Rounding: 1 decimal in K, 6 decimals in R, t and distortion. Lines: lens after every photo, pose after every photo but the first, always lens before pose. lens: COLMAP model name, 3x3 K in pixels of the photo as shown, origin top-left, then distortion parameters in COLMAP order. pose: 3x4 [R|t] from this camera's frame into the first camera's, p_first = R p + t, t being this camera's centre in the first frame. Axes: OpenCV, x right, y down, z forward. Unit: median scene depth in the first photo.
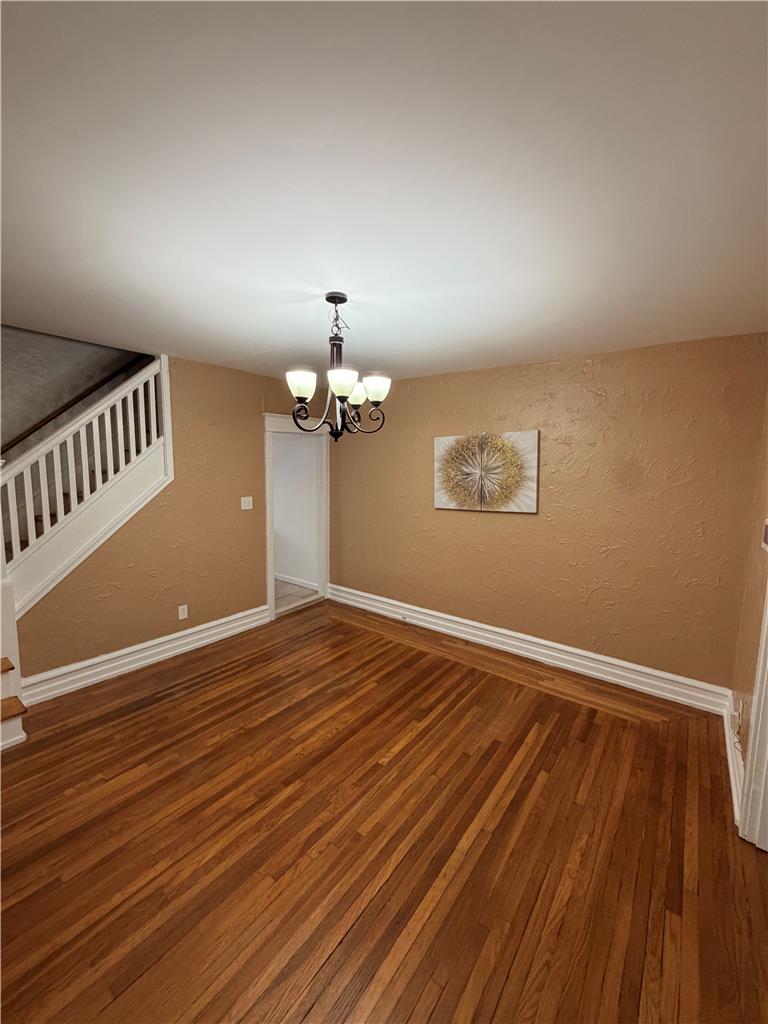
lens RADIAL K [[406.5, 0, 384.9], [0, 406.5, 511.1], [0, 0, 1]] dist [0.000103, 0.000081]
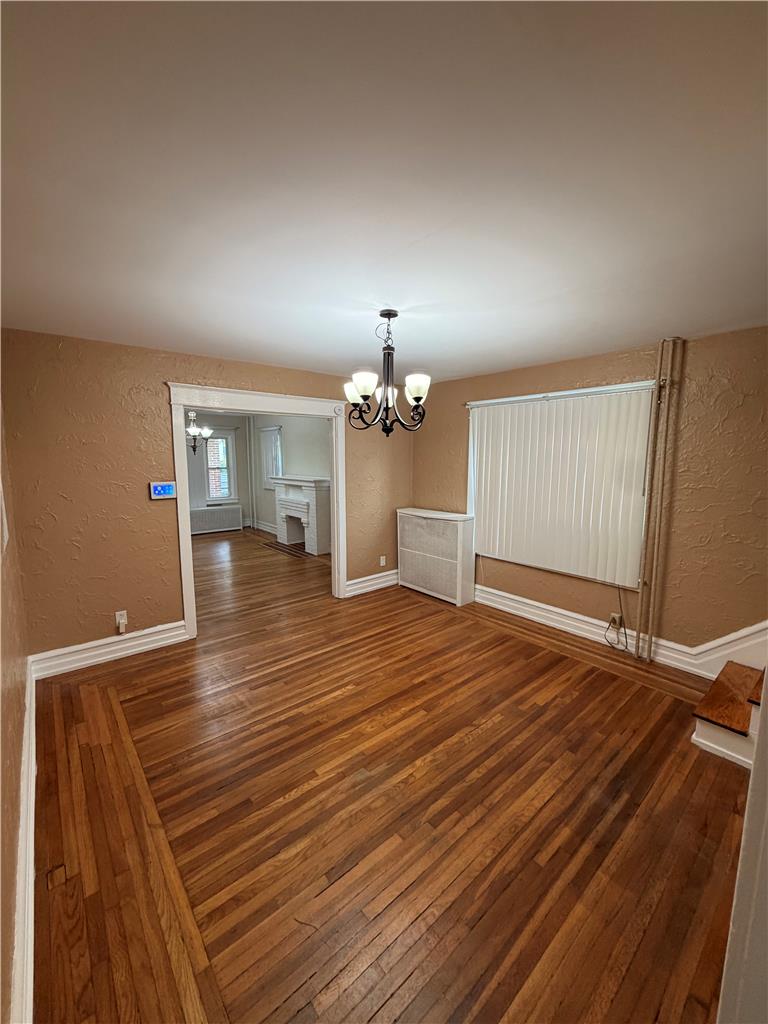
lens RADIAL K [[406.5, 0, 384.9], [0, 406.5, 511.1], [0, 0, 1]] dist [0.000103, 0.000081]
pose [[-0.976457, -0.048637, 0.210160, -0.325431], [0.003980, 0.970023, 0.242982, -0.219592], [-0.215677, 0.238098, -0.946991, 1.912904]]
